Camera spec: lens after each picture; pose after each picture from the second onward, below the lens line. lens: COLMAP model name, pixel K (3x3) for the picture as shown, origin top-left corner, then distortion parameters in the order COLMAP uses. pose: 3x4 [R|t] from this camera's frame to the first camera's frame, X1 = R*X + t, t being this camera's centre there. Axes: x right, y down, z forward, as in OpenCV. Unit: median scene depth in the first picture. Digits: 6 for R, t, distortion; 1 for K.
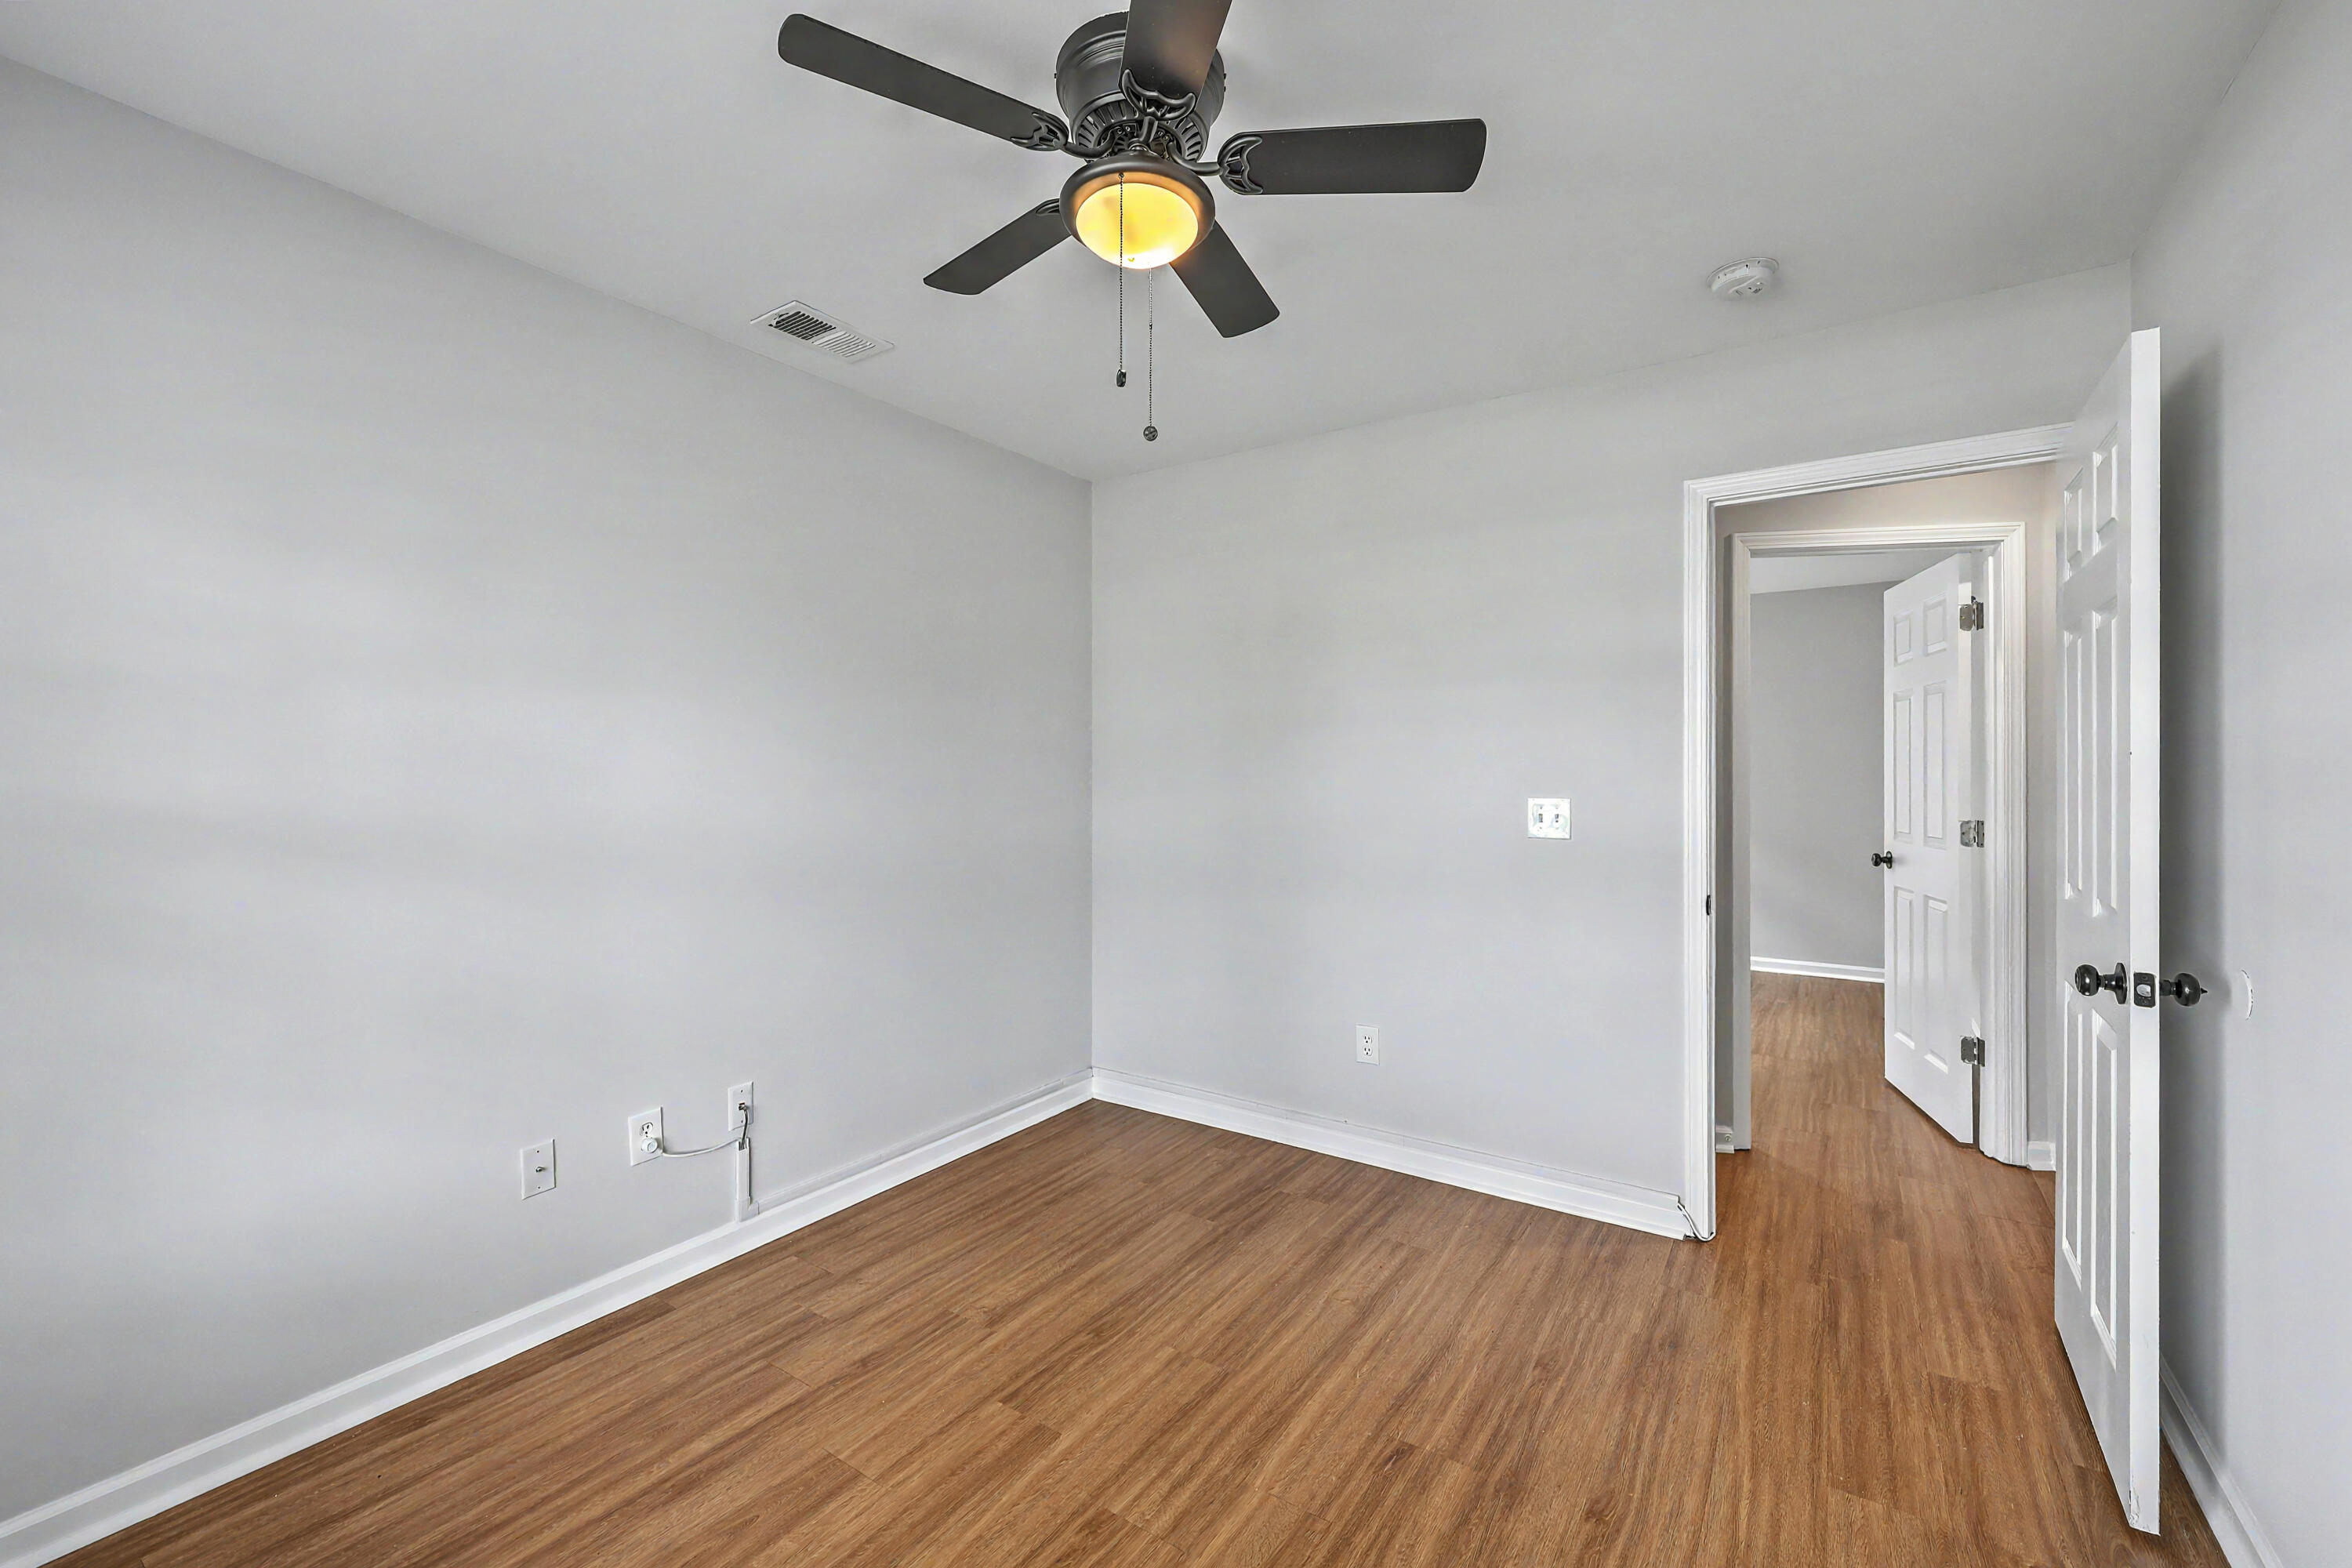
lens RADIAL K [[961.1, 0, 1186.4], [0, 961.1, 751.9], [0, 0, 1]] dist [0.000198, -0.000805]
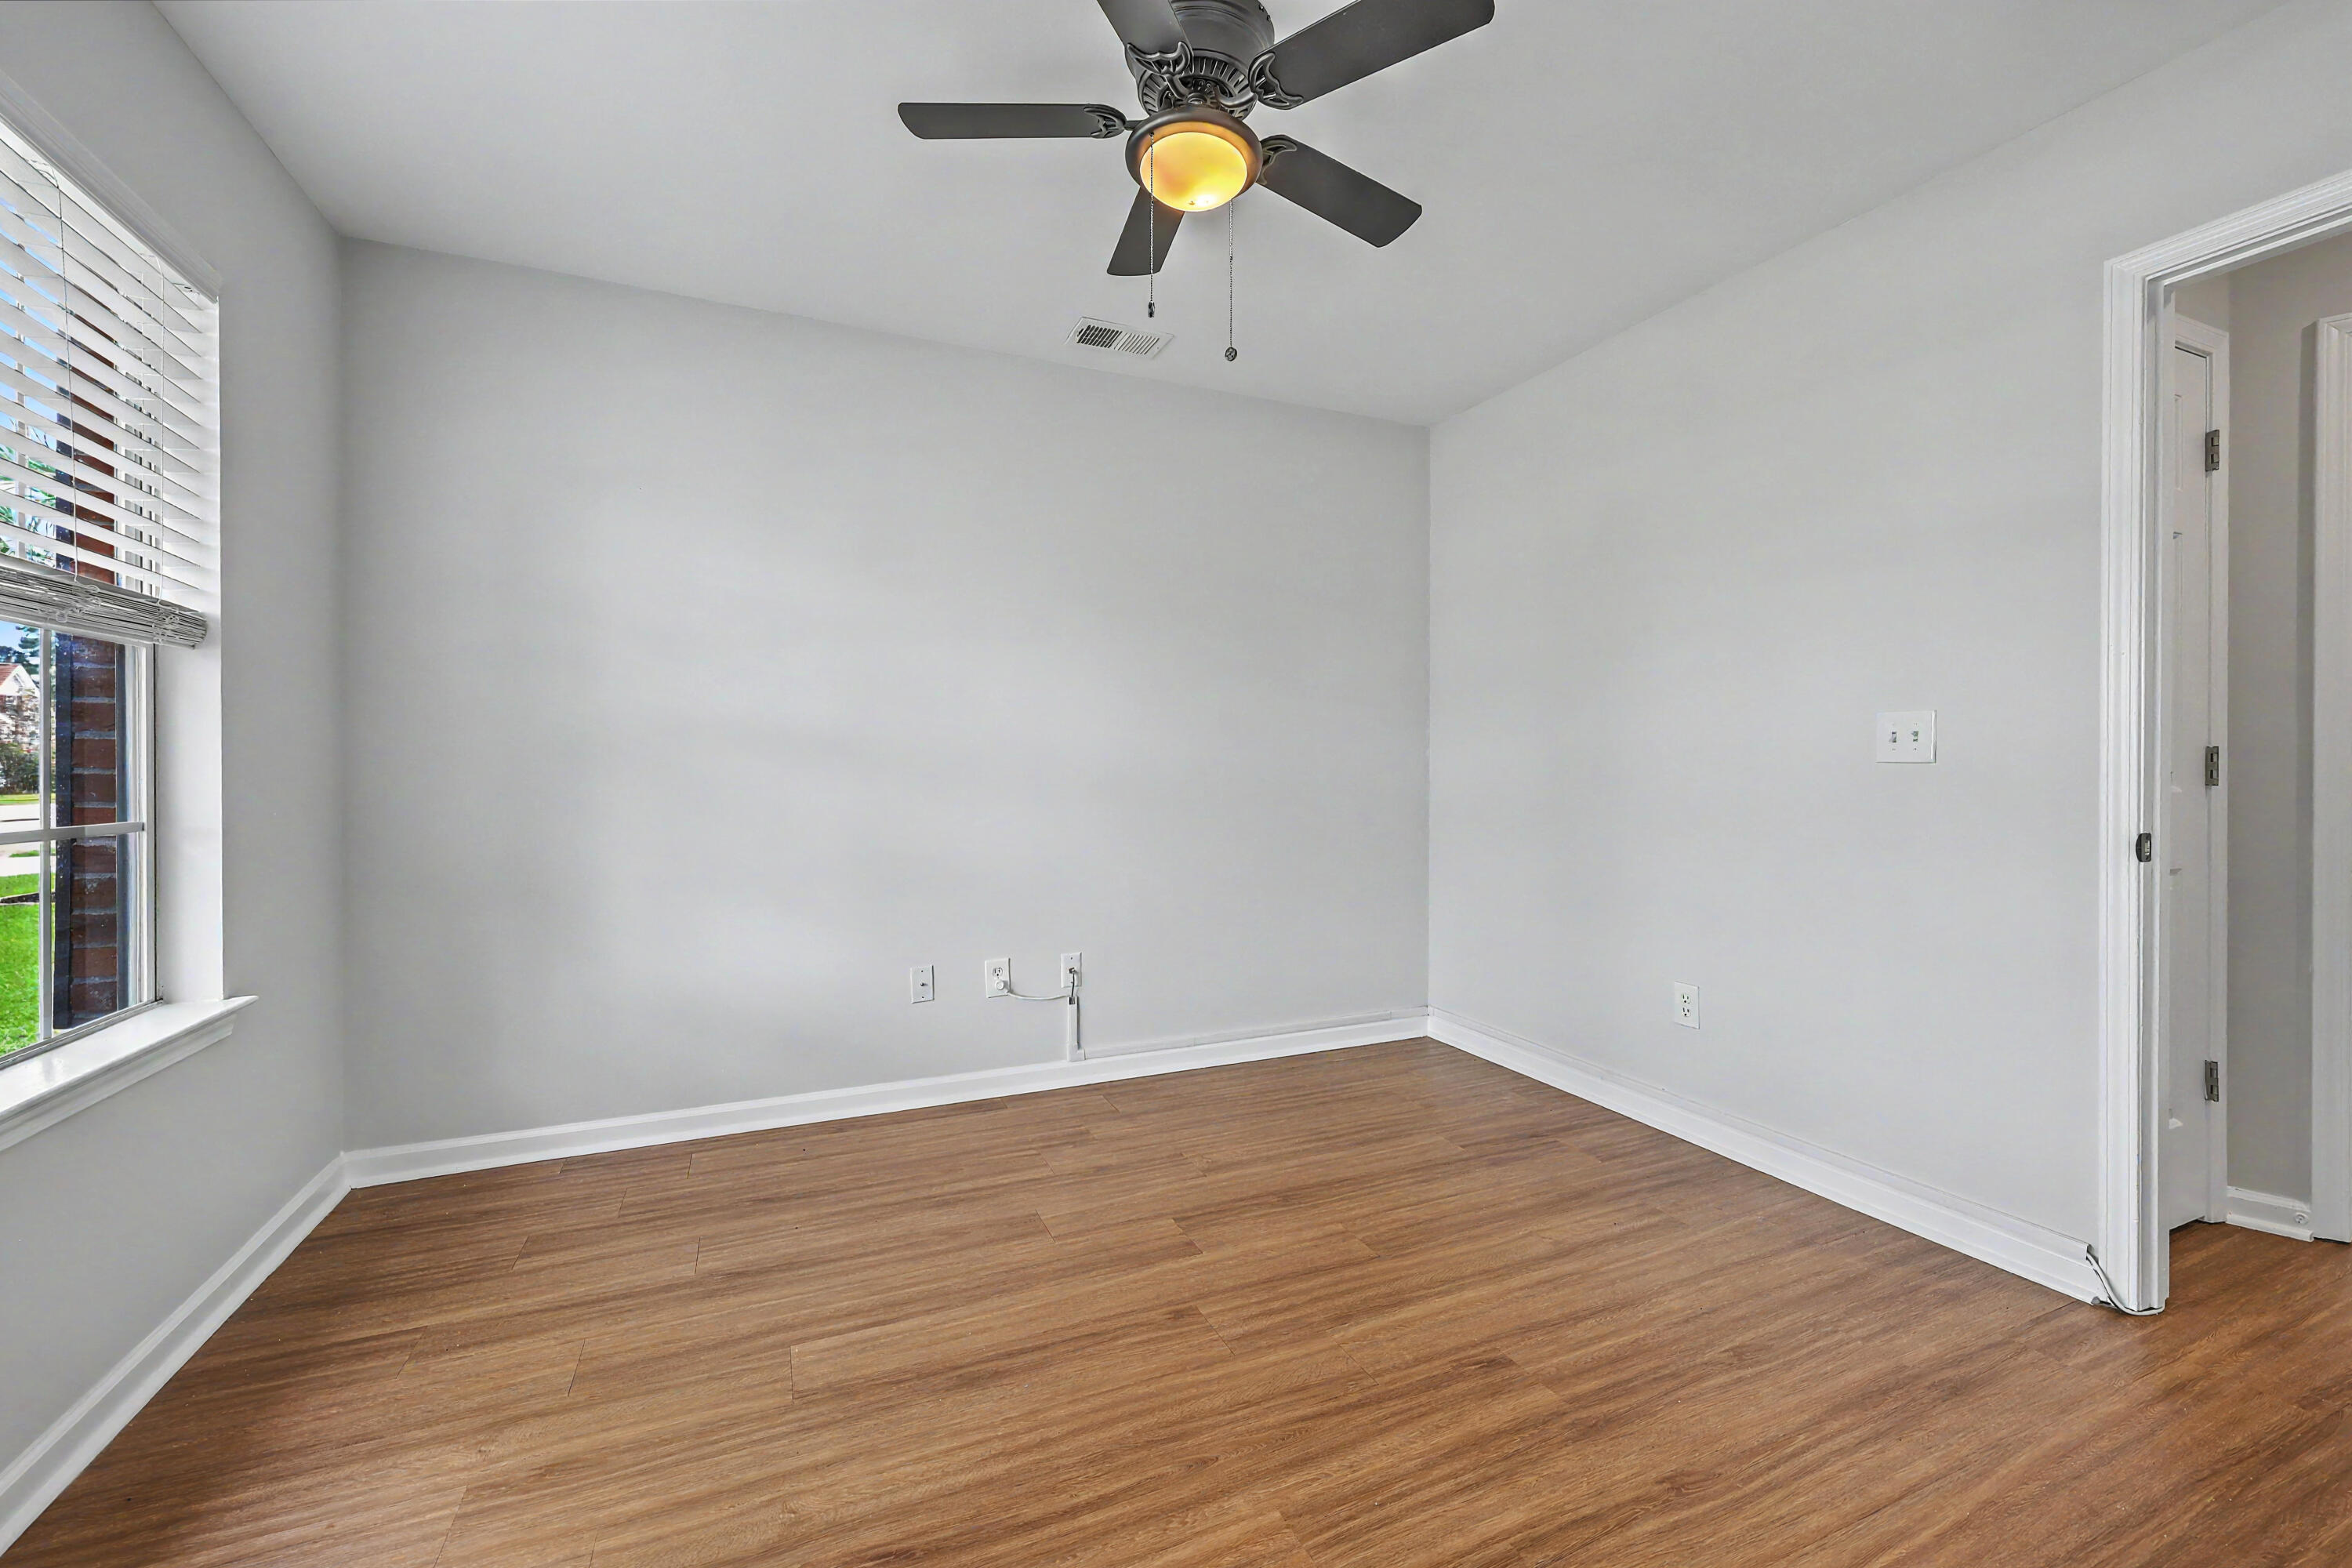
lens RADIAL K [[961.1, 0, 1189.1], [0, 961.1, 744.6], [0, 0, 1]] dist [0.000198, -0.000805]
pose [[0.846021, -0.011263, -0.533031, 0.375980], [0.010619, 0.999934, -0.004274, 0.091551], [0.533044, -0.002044, 0.846085, 0.025786]]
